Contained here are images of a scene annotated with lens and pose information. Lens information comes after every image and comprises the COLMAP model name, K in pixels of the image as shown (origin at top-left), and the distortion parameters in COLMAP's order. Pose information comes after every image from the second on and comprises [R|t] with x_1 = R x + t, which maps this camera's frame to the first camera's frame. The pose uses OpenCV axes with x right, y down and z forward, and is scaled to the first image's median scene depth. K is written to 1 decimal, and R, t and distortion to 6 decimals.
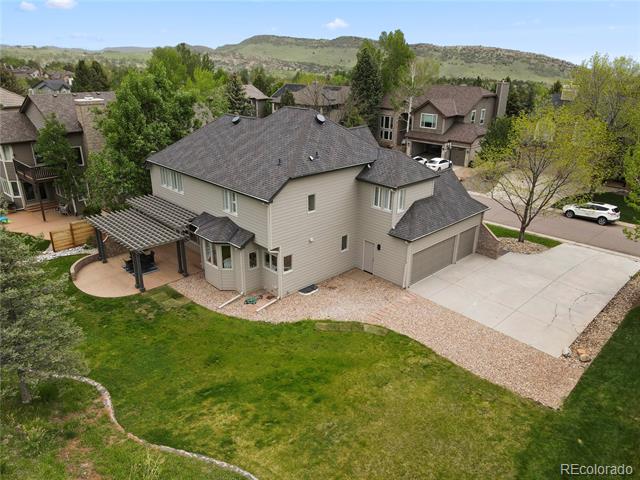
lens RADIAL K [[465.1, 0, 319.0], [0, 465.1, 242.4], [0, 0, 1]] dist [0.024880, -0.009048]
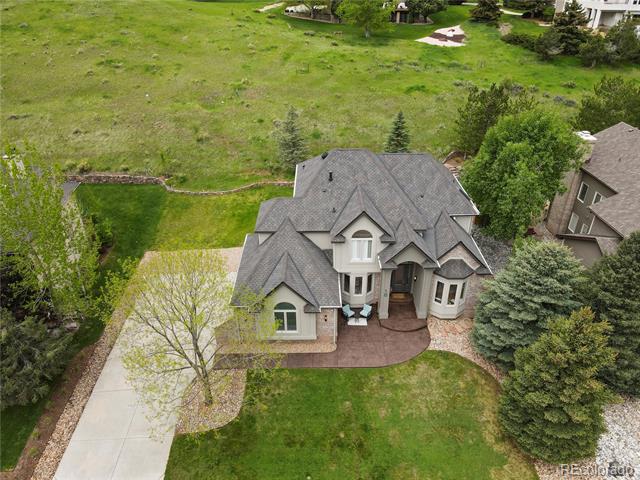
lens RADIAL K [[465.1, 0, 319.0], [0, 465.1, 242.4], [0, 0, 1]] dist [0.024880, -0.009048]
pose [[-0.693824, 0.360583, -0.623368, 0.957043], [-0.266751, 0.675358, 0.687557, -1.041127], [0.668918, 0.643328, -0.372394, 1.719689]]
